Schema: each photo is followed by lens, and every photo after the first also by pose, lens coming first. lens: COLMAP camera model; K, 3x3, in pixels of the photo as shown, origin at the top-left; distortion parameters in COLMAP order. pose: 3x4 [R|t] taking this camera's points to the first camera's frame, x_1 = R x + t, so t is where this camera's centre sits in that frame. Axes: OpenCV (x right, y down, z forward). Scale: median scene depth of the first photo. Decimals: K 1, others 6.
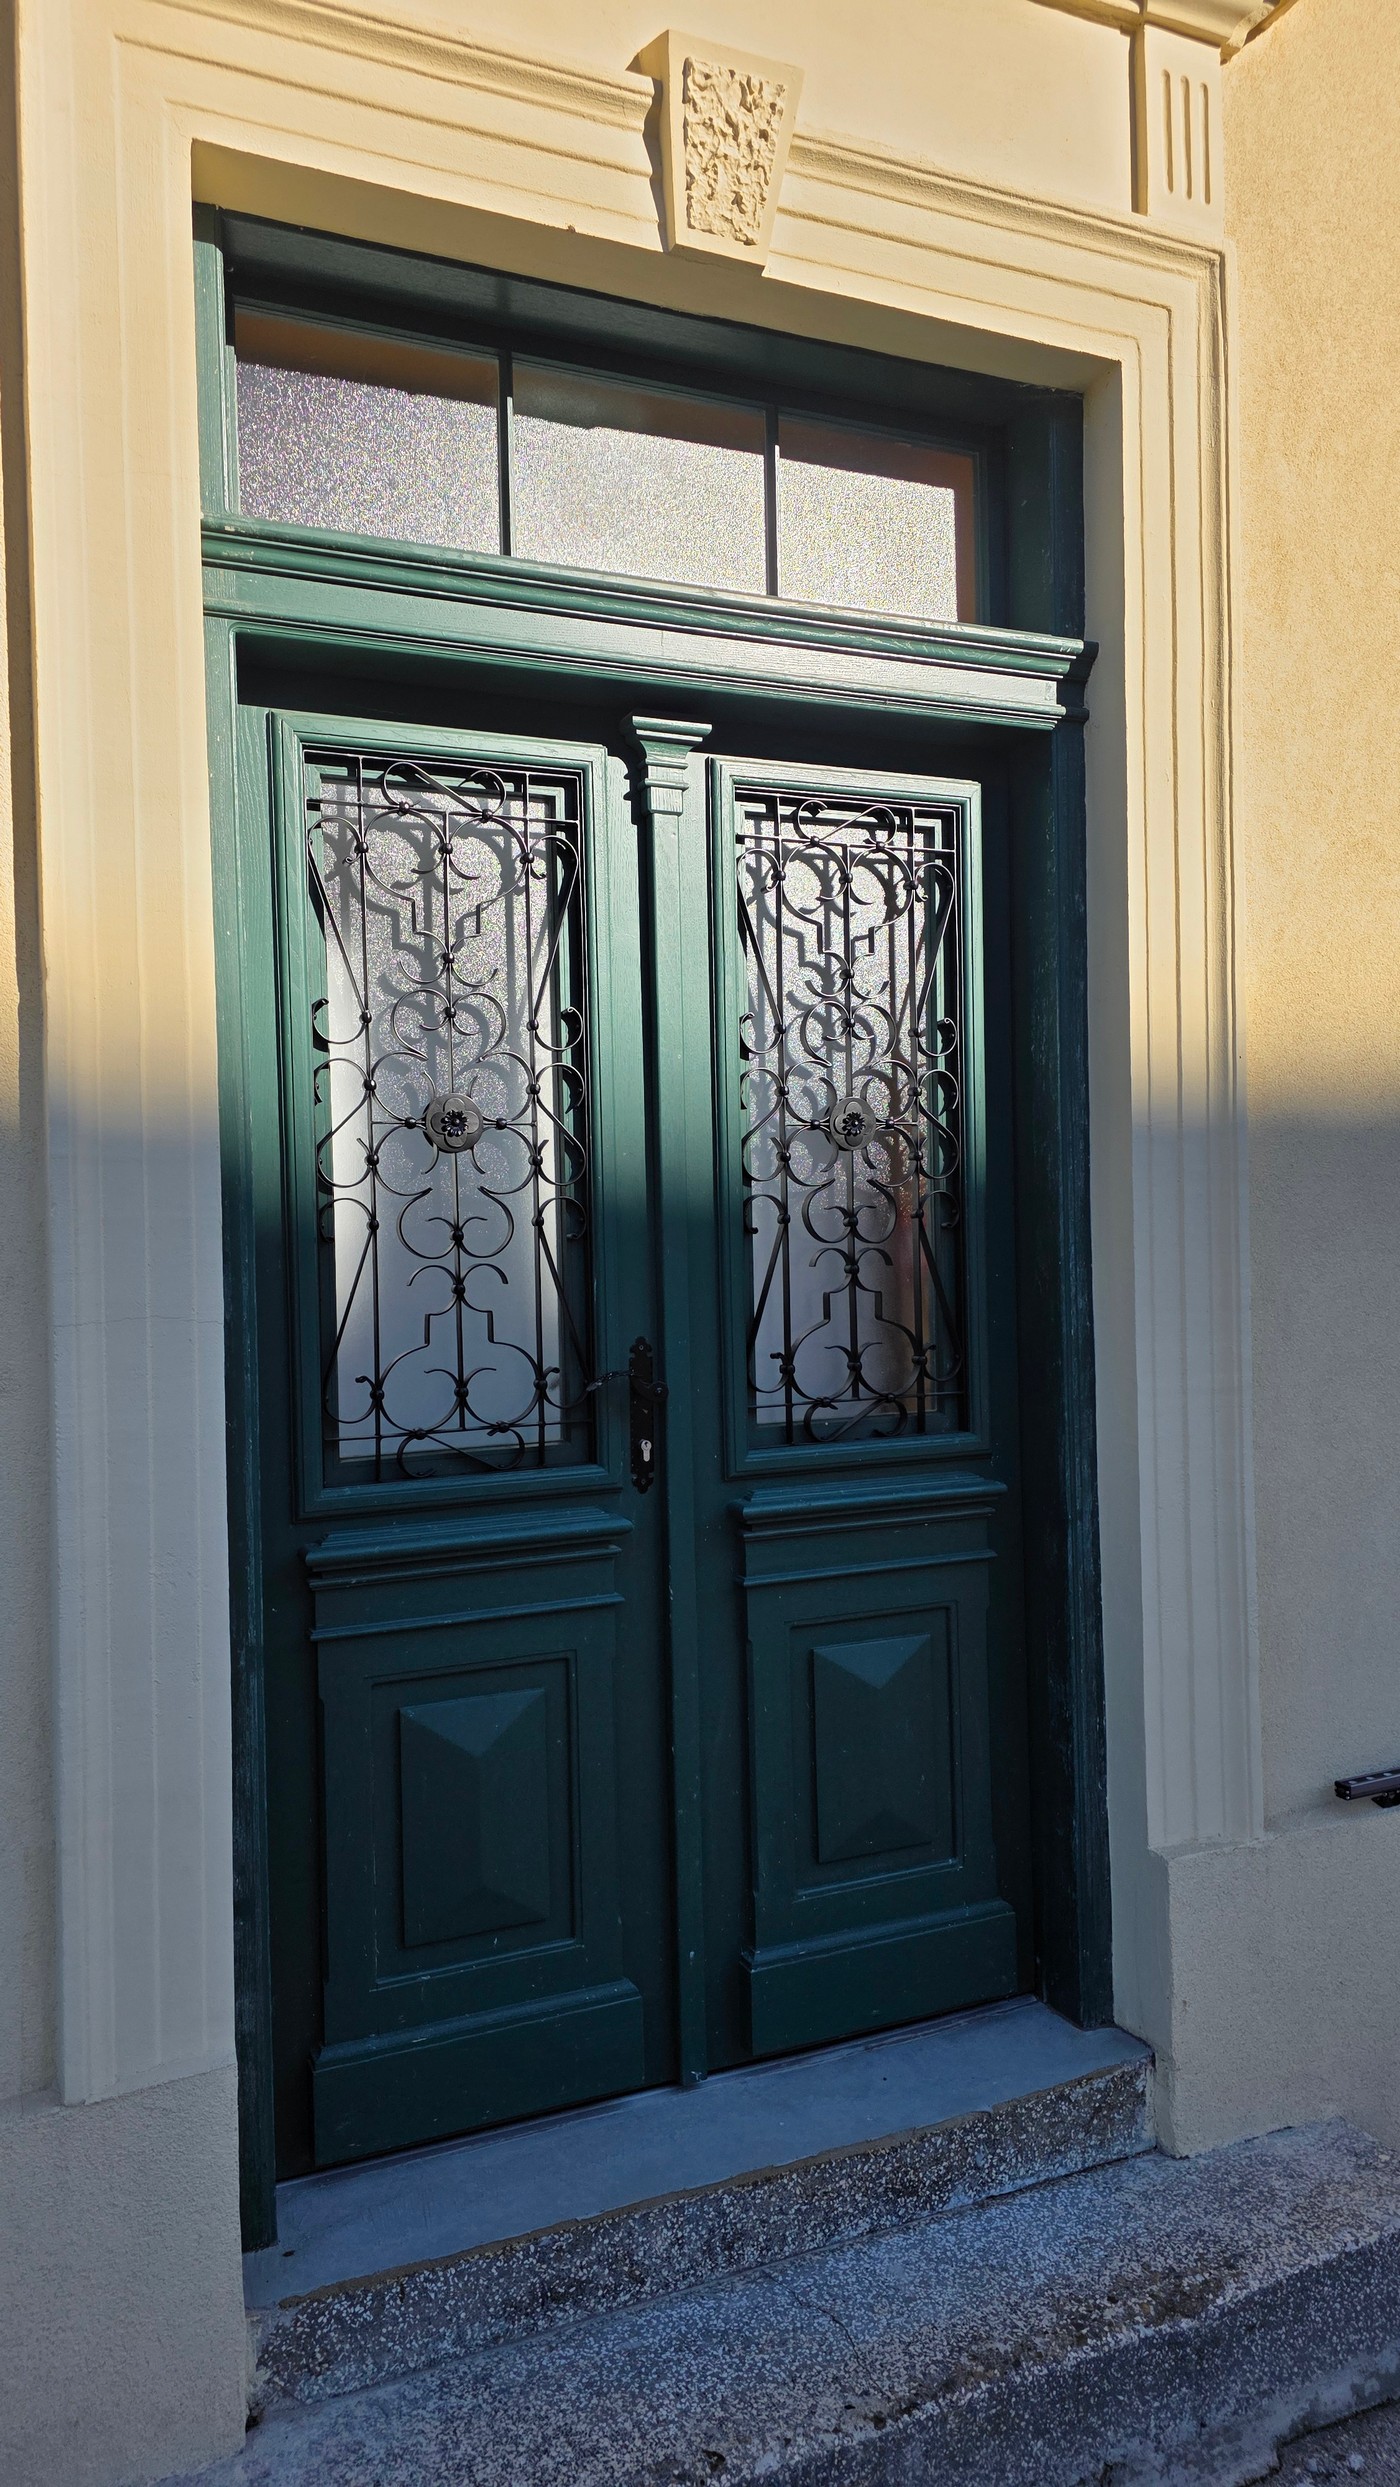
lens RADIAL K [[1602.2, 0, 699.7], [0, 1602.2, 1192.6], [0, 0, 1]] dist [-0.002449, 0.000336]
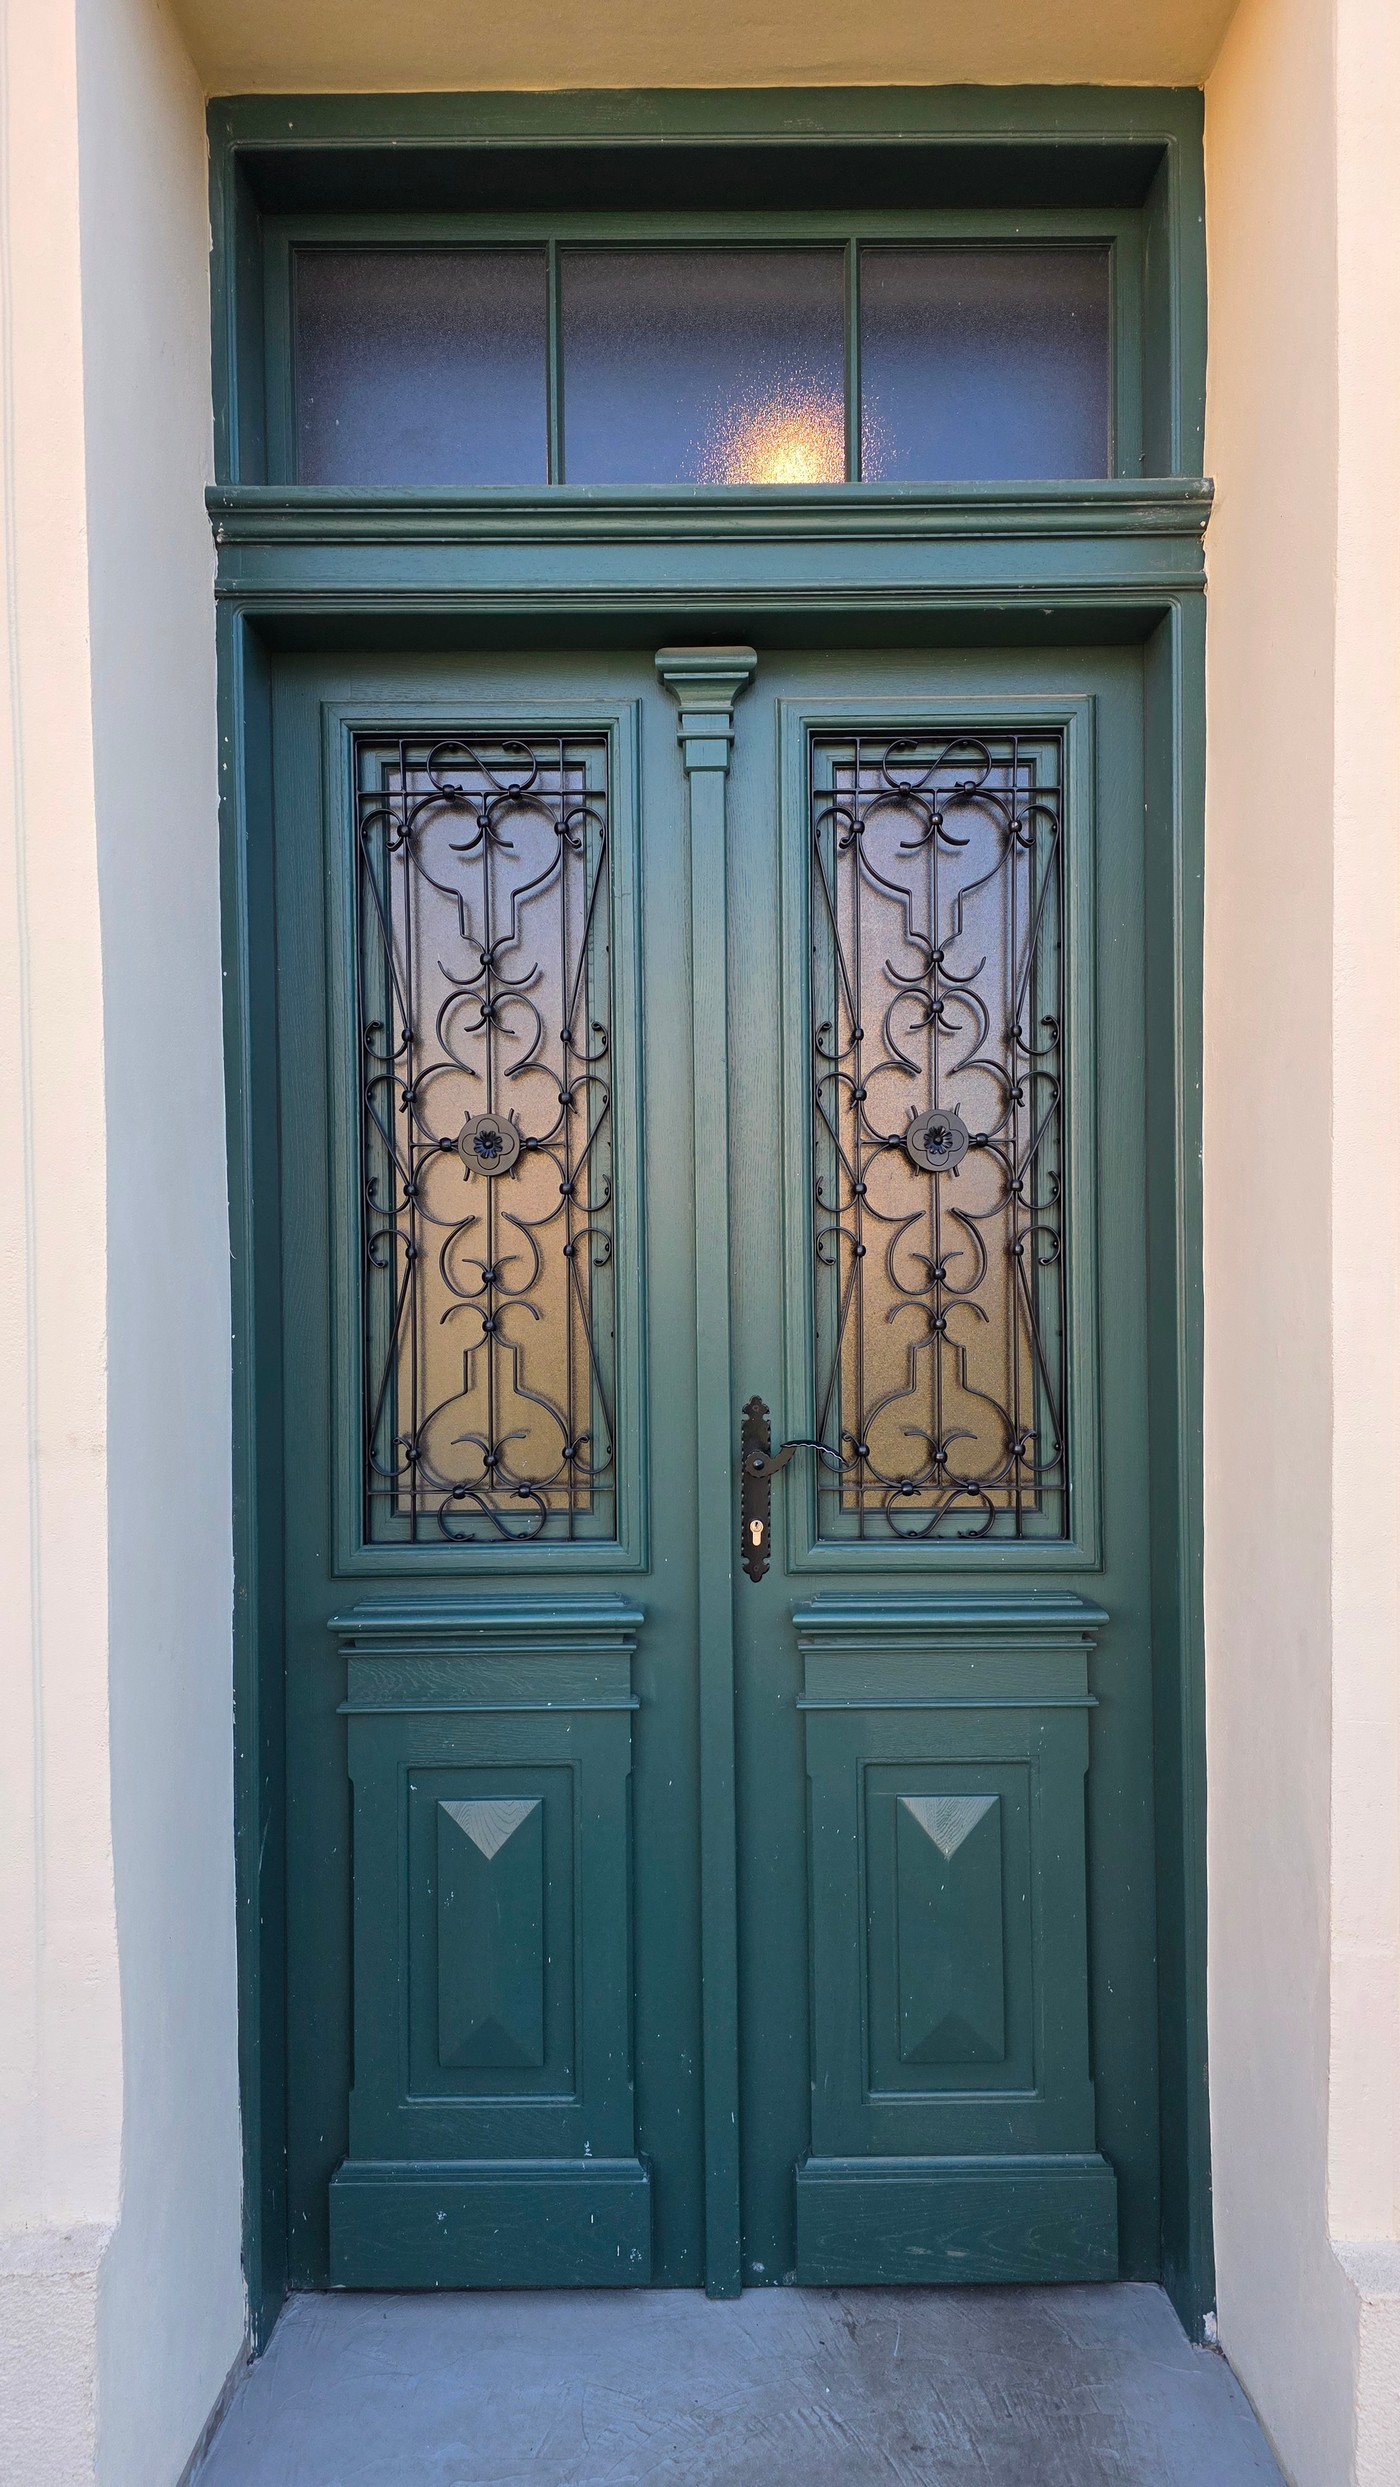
lens RADIAL K [[1784.8, 0, 700.0], [0, 1784.8, 1243.5], [0, 0, 1]] dist [0.006517, 0.001151]
pose [[0.922192, 0.014316, -0.386468, 0.330847], [-0.008794, 0.999832, 0.016053, -0.006067], [0.386633, -0.011405, 0.922163, 0.139903]]
